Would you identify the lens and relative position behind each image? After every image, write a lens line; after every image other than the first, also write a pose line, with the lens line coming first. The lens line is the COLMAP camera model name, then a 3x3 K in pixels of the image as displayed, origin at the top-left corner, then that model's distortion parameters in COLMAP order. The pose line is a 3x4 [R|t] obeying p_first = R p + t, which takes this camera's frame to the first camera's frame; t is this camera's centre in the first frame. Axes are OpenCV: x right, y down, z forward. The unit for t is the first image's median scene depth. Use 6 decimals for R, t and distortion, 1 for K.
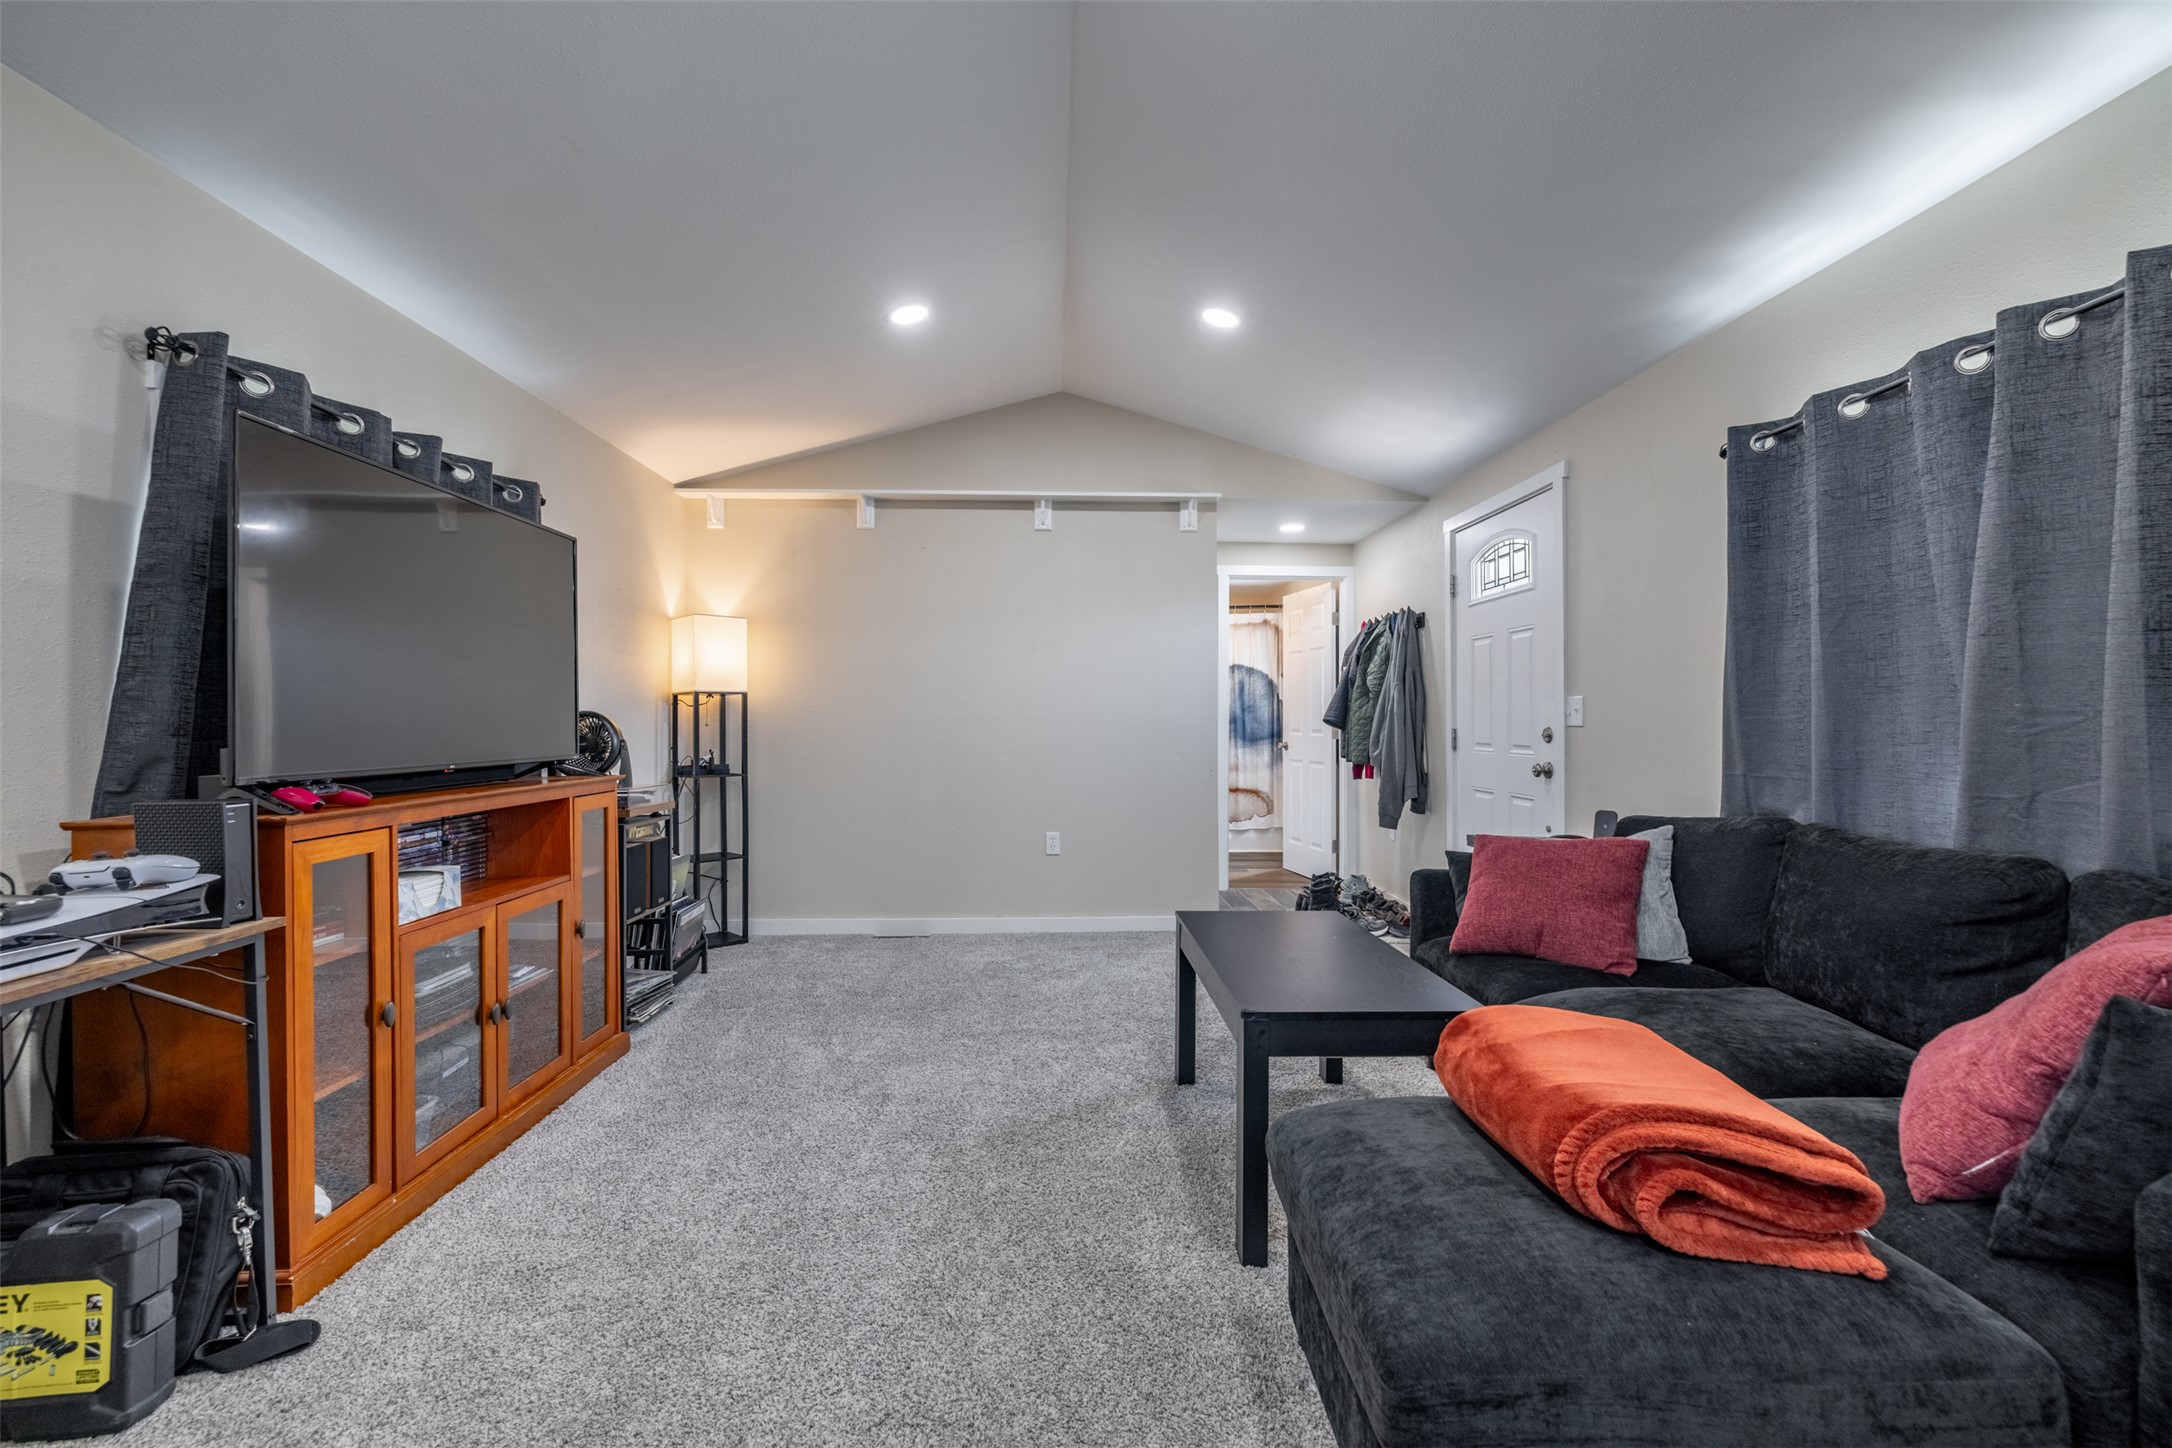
lens RADIAL K [[912.6, 0, 1090.6], [0, 912.6, 714.1], [0, 0, 1]] dist [0.002630, 0.000451]
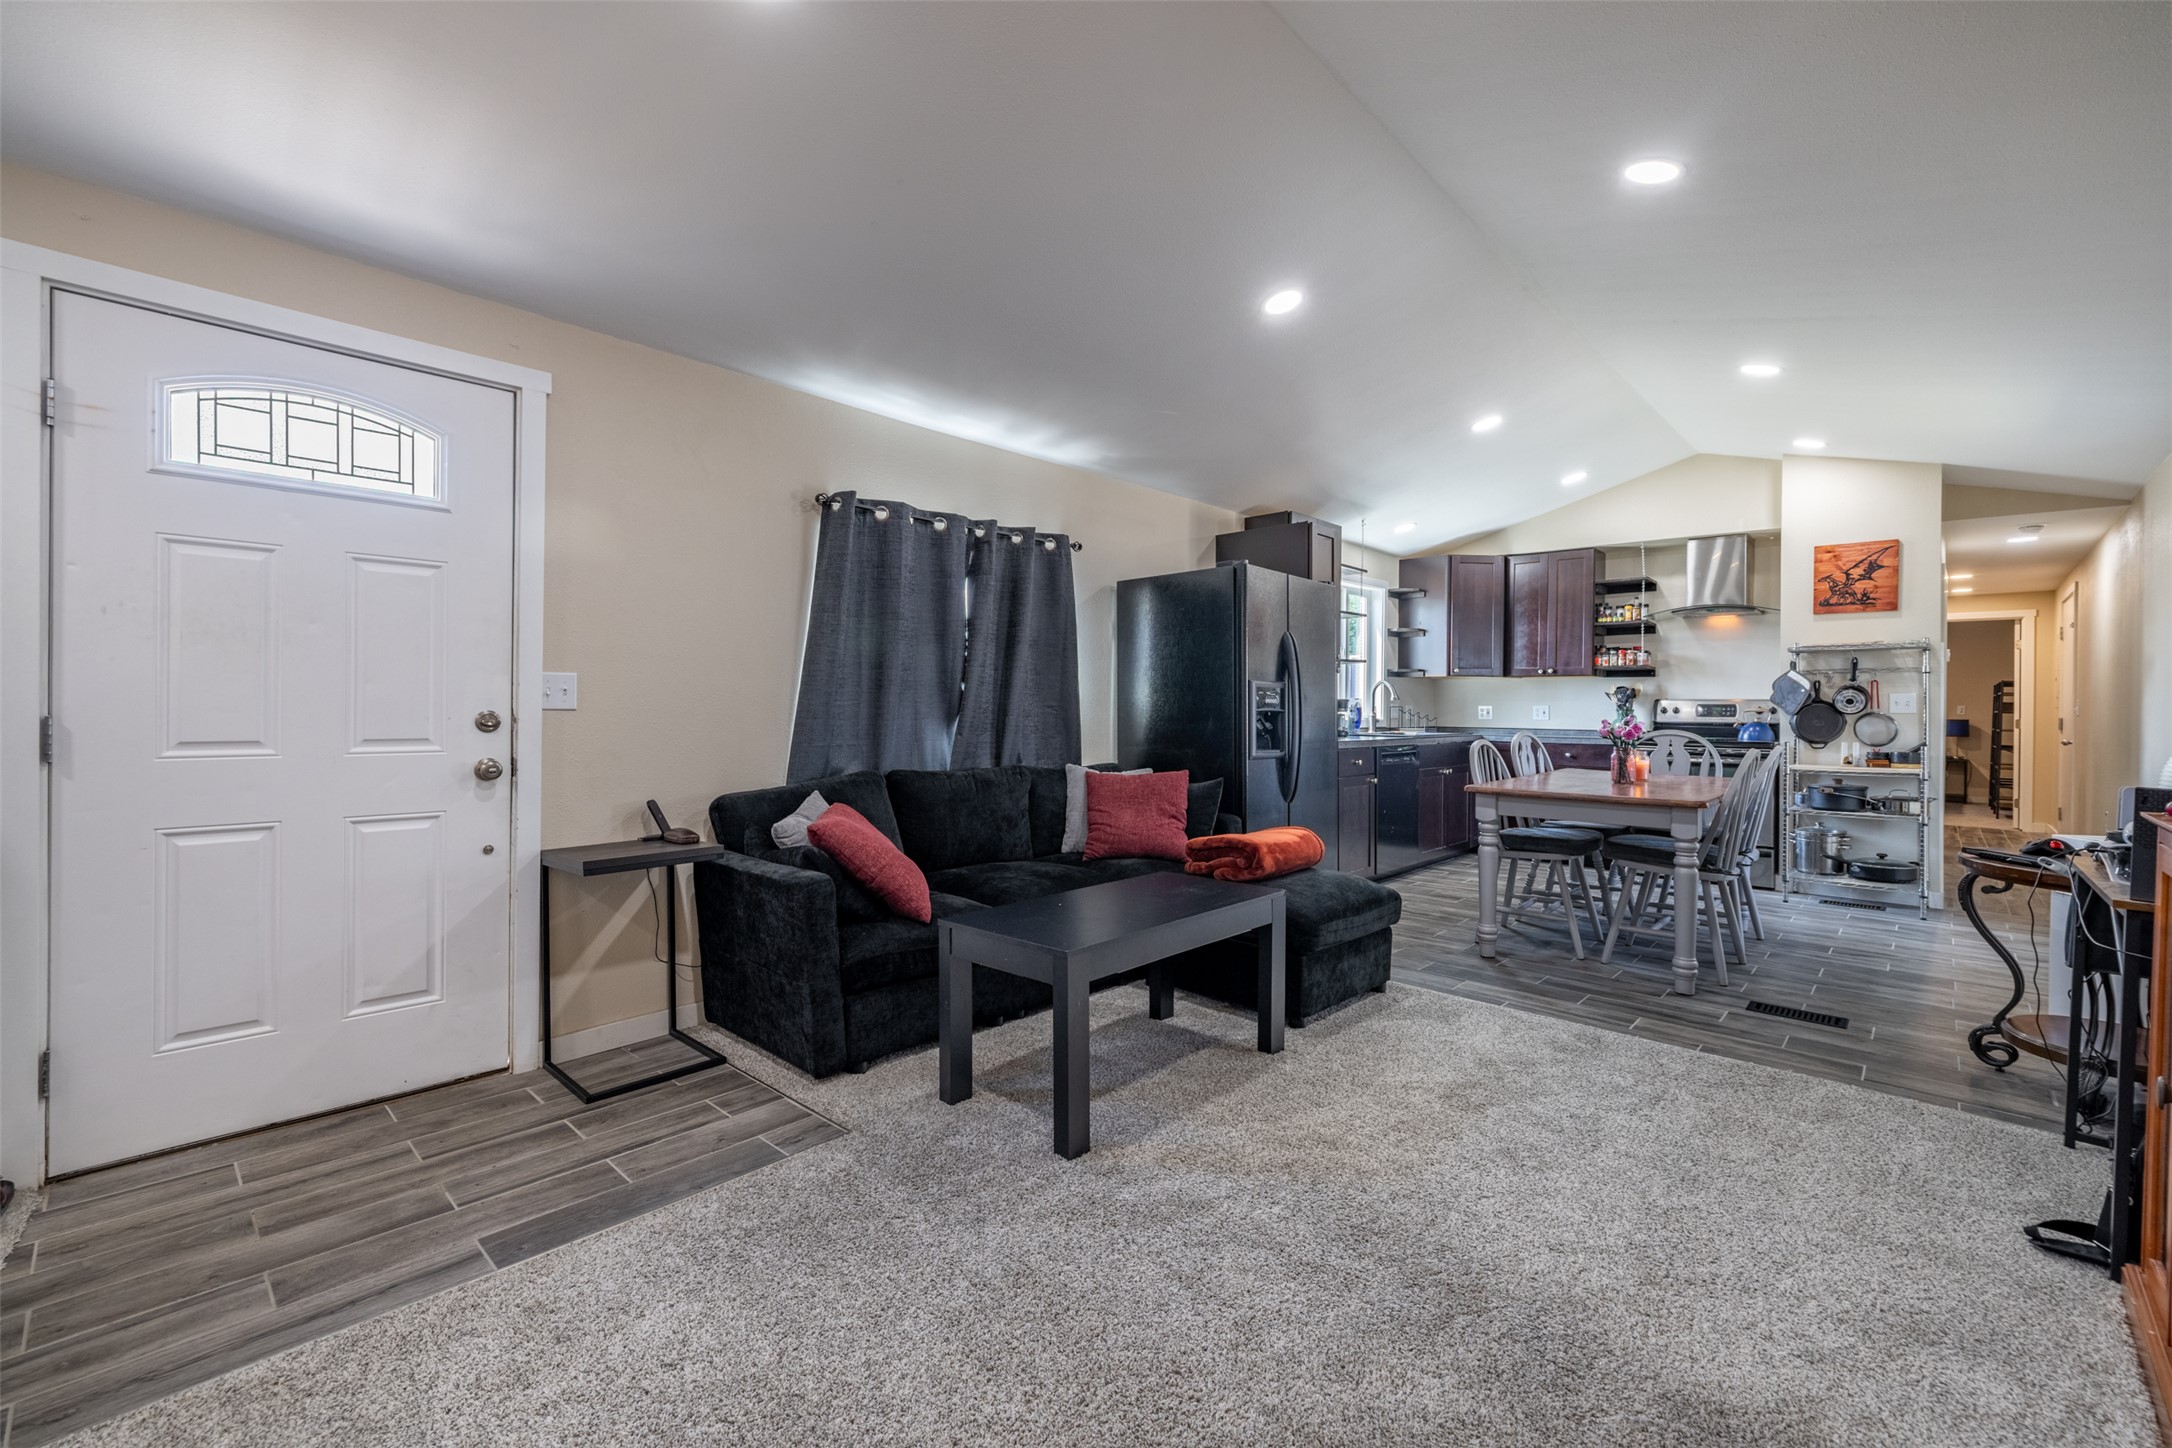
lens RADIAL K [[912.6, 0, 1086.2], [0, 912.6, 712.3], [0, 0, 1]] dist [0.002630, 0.000451]
pose [[-0.700497, -0.009686, 0.713590, -0.295518], [-0.013333, 0.999911, 0.000484, 0.006052], [-0.713531, -0.009175, -0.700564, 0.953051]]
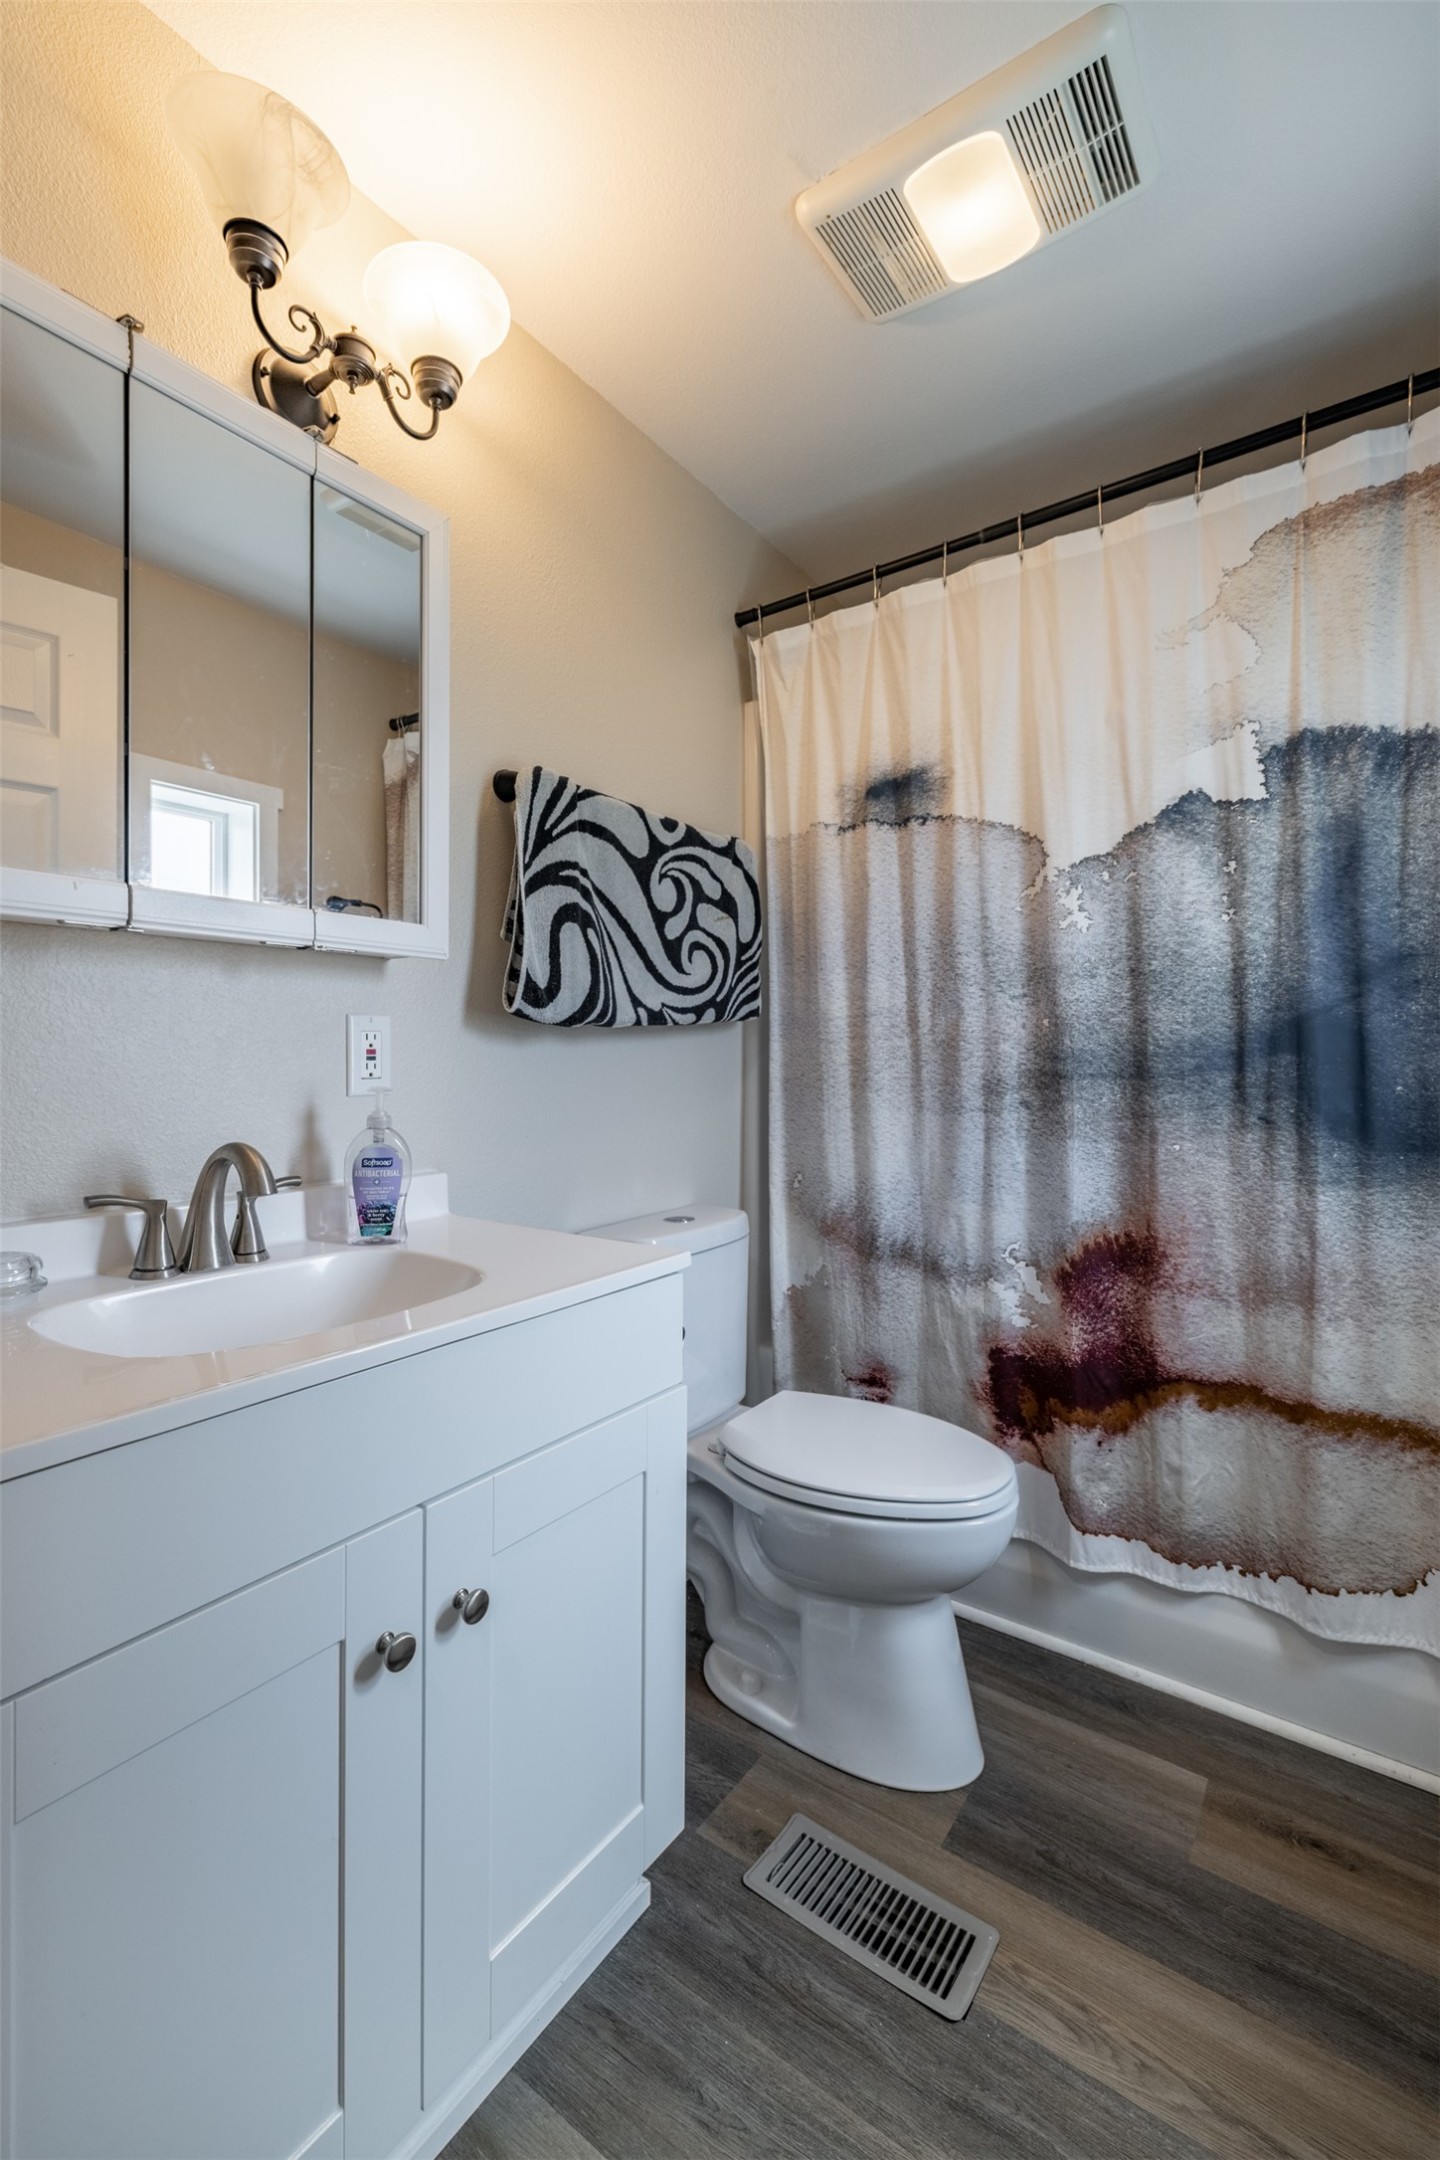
lens RADIAL K [[907.5, 0, 712.0], [0, 907.5, 1057.3], [0, 0, 1]] dist [0.002630, 0.000451]
pose [[0.782881, 0.002118, -0.622168, 0.305851], [0.003677, 0.999961, 0.008031, 0.016503], [0.622161, -0.008575, 0.782842, 1.329017]]
